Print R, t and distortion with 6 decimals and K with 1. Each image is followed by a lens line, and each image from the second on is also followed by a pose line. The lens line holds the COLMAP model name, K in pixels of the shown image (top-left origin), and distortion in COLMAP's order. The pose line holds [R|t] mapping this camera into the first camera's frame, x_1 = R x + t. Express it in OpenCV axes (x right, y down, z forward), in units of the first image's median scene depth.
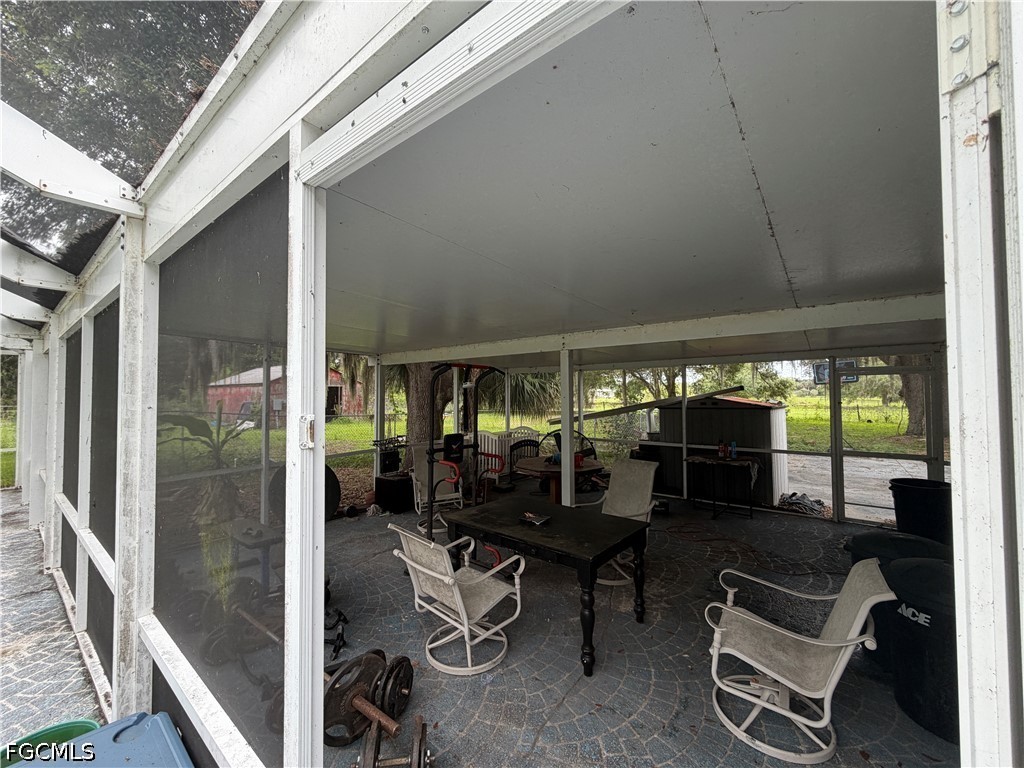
lens RADIAL K [[405.3, 0, 513.3], [0, 405.3, 386.2], [0, 0, 1]] dist [-0.000246, 0.000098]
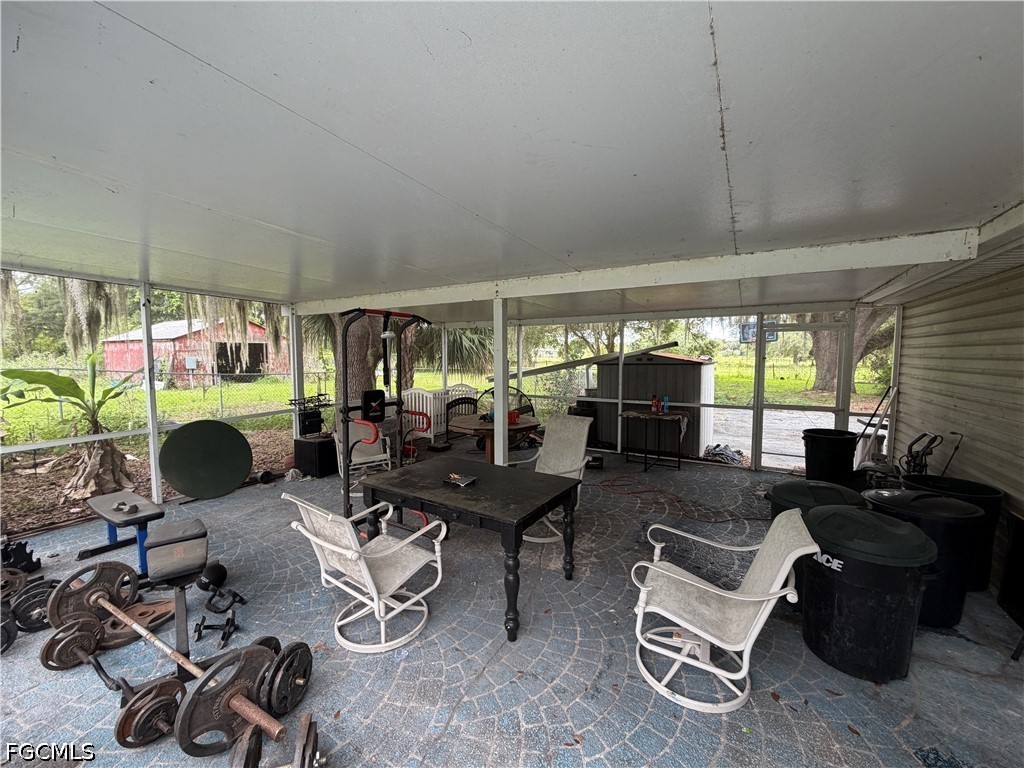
lens RADIAL K [[405.3, 0, 513.3], [0, 405.3, 386.2], [0, 0, 1]] dist [-0.000246, 0.000098]
pose [[0.990775, -0.006507, 0.135364, 0.048997], [-0.007115, 0.994972, 0.099899, 0.022336], [-0.135333, -0.099941, 0.985747, 0.097887]]
